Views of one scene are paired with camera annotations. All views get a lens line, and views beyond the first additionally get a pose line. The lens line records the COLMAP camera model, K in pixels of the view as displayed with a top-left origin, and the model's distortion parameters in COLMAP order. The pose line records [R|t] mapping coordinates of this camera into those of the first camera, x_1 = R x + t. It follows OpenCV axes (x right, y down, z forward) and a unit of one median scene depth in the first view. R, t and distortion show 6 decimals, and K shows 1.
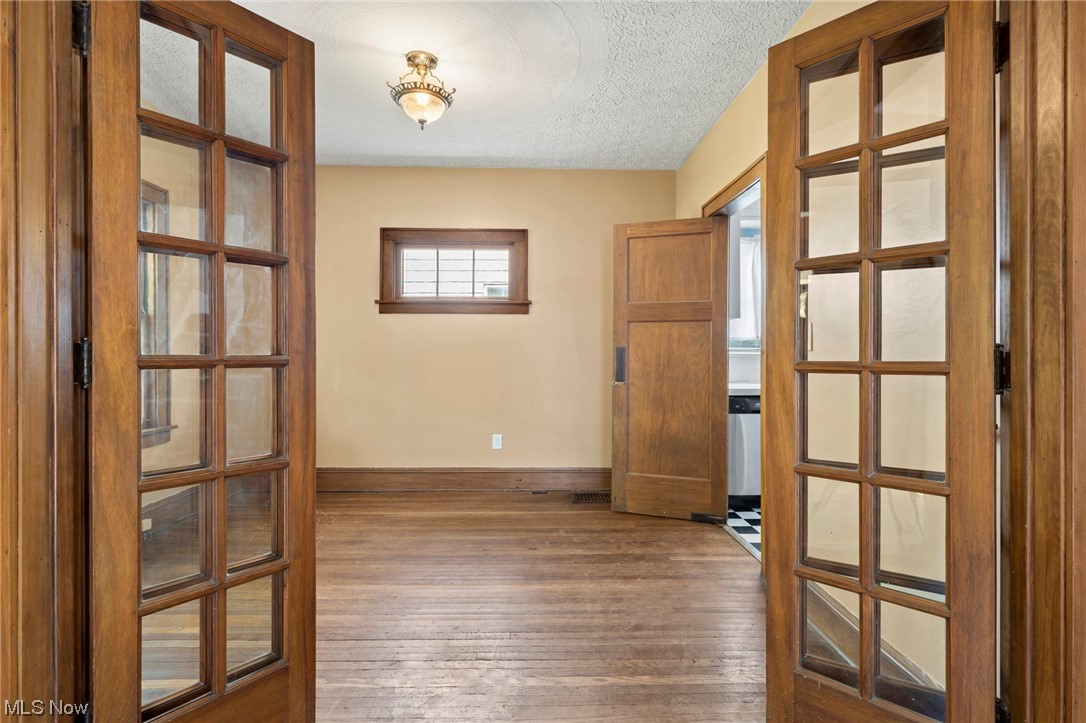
lens RADIAL K [[529.5, 0, 542.4], [0, 529.5, 355.7], [0, 0, 1]] dist [0.000227, -0.000315]
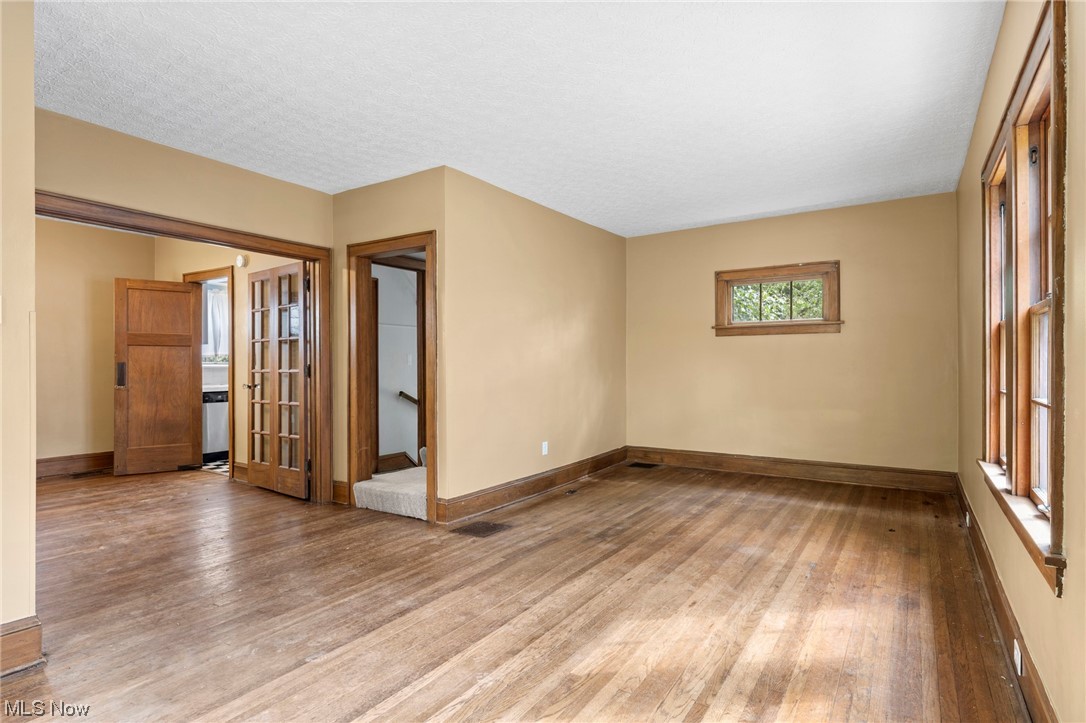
lens RADIAL K [[560.9, 0, 546.2], [0, 560.9, 365.3], [0, 0, 1]] dist [0.000933, -0.000105]
pose [[0.562133, -0.005369, 0.827030, -0.490061], [0.005108, 0.999982, 0.003020, -0.006552], [-0.827031, 0.002527, 0.562150, -0.866887]]
